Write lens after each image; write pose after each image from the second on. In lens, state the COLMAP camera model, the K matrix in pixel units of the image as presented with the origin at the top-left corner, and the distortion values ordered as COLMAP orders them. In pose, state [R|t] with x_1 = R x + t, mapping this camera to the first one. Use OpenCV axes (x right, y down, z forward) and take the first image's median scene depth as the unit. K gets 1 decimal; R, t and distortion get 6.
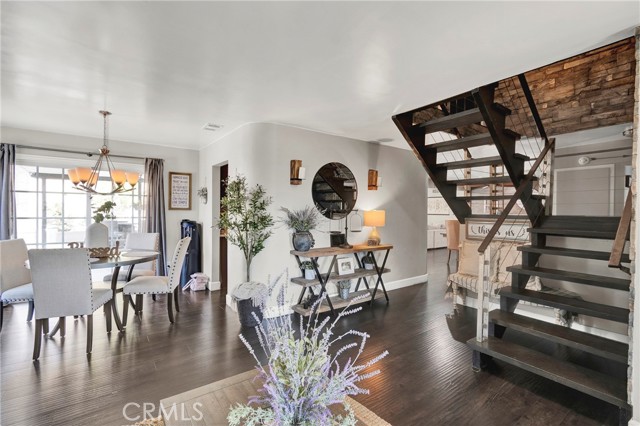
lens RADIAL K [[284.6, 0, 322.2], [0, 284.6, 211.4], [0, 0, 1]] dist [-0.001286, -0.000392]
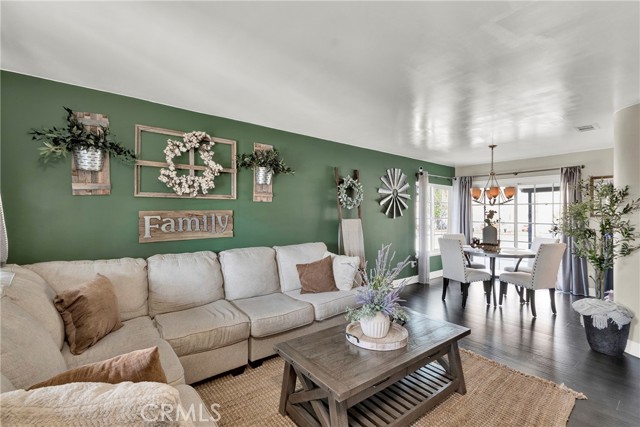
lens RADIAL K [[284.6, 0, 322.2], [0, 284.6, 211.9], [0, 0, 1]] dist [-0.001286, -0.000392]
pose [[0.007239, -0.014267, -0.999872, 0.410397], [-0.014114, 0.999797, -0.014368, 0.001231], [0.999874, 0.014216, 0.007036, 0.120192]]
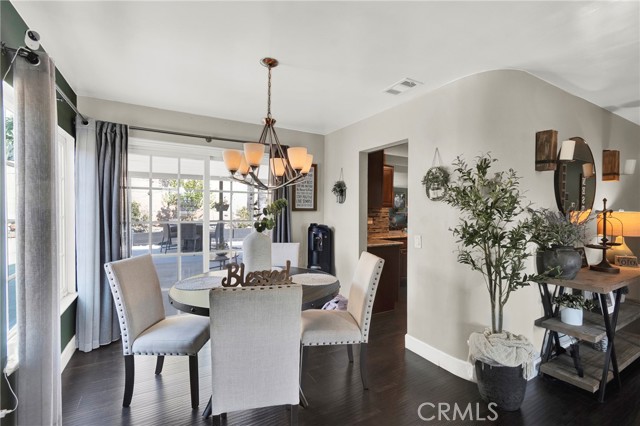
lens RADIAL K [[284.6, 0, 322.2], [0, 284.6, 211.4], [0, 0, 1]] dist [-0.001286, -0.000392]
pose [[0.992903, -0.002736, -0.118899, -0.392988], [0.002901, 0.999995, 0.001211, -0.005944], [0.118895, -0.001548, 0.992906, 0.256115]]
